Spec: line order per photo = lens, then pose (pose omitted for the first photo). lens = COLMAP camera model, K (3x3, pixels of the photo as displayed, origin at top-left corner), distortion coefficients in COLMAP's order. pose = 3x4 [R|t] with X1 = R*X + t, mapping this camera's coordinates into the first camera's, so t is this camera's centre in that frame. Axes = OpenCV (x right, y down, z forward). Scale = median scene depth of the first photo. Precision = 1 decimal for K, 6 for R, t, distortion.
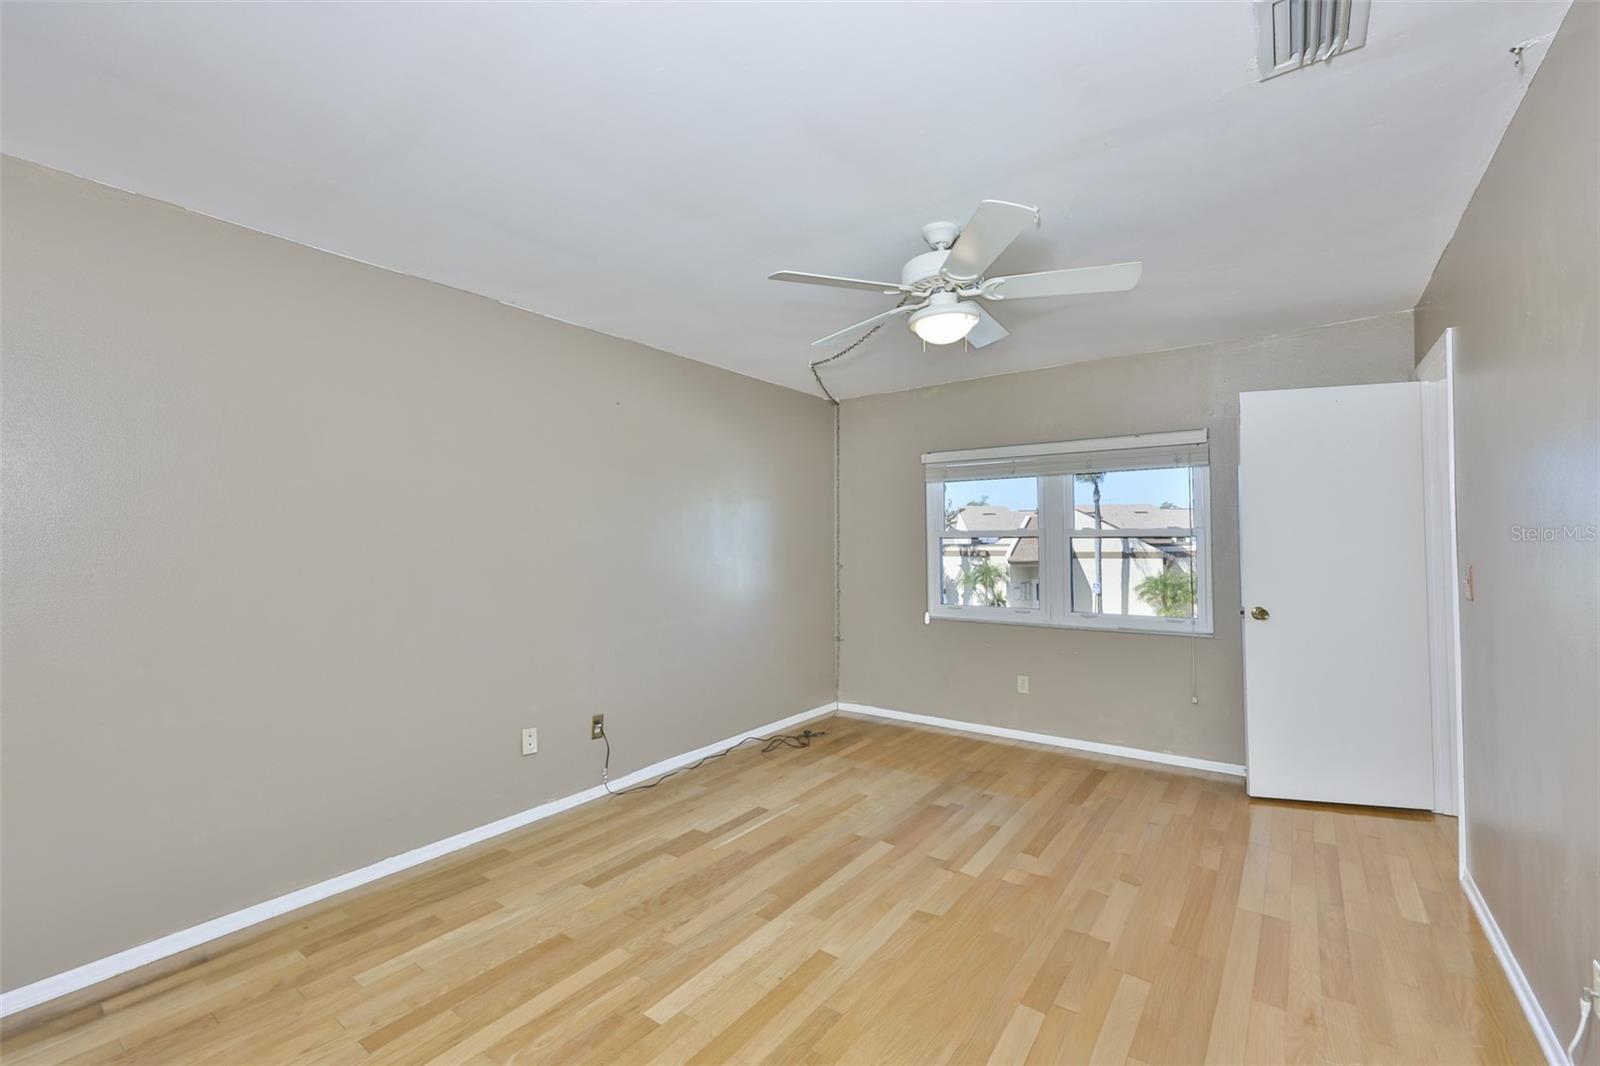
lens RADIAL K [[670.2, 0, 793.5], [0, 670.2, 541.7], [0, 0, 1]] dist [-0.000098, 0.000049]
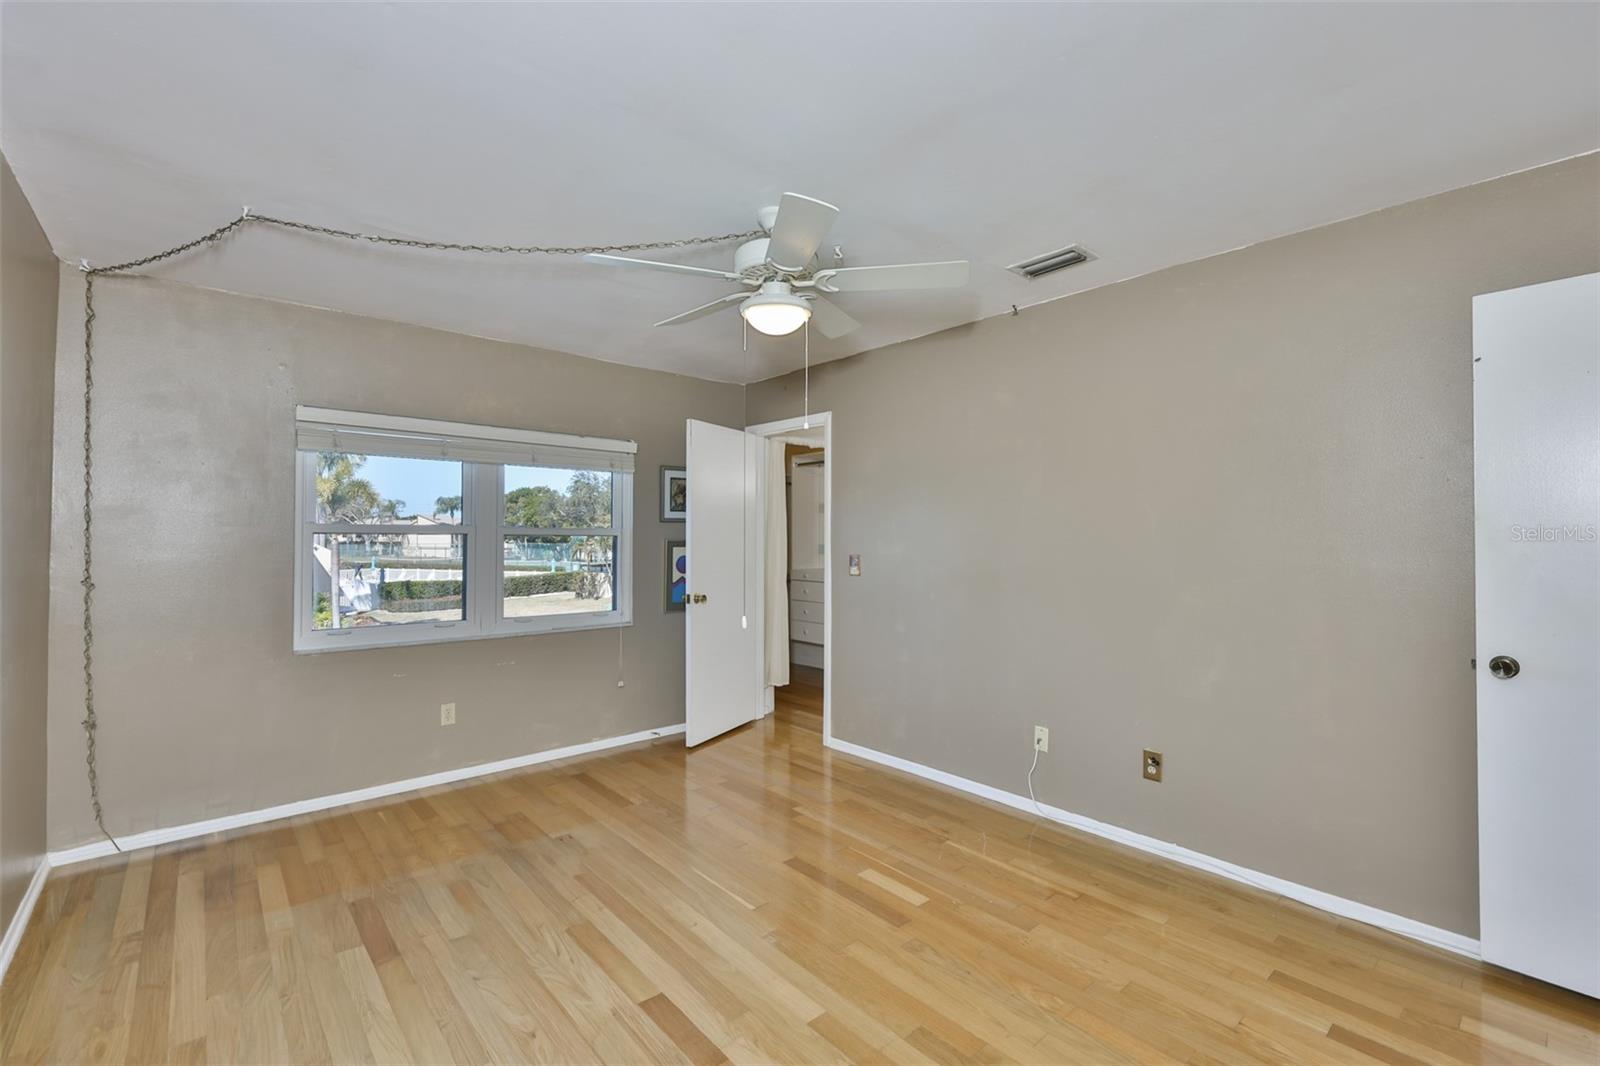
lens RADIAL K [[703.2, 0, 792.3], [0, 703.2, 527.7], [0, 0, 1]] dist [-0.000240, 0.000272]
pose [[0.202443, 0.023410, 0.979014, -0.485261], [-0.006529, 0.999724, -0.022555, 0.003094], [-0.979272, -0.001826, 0.202540, 0.483118]]
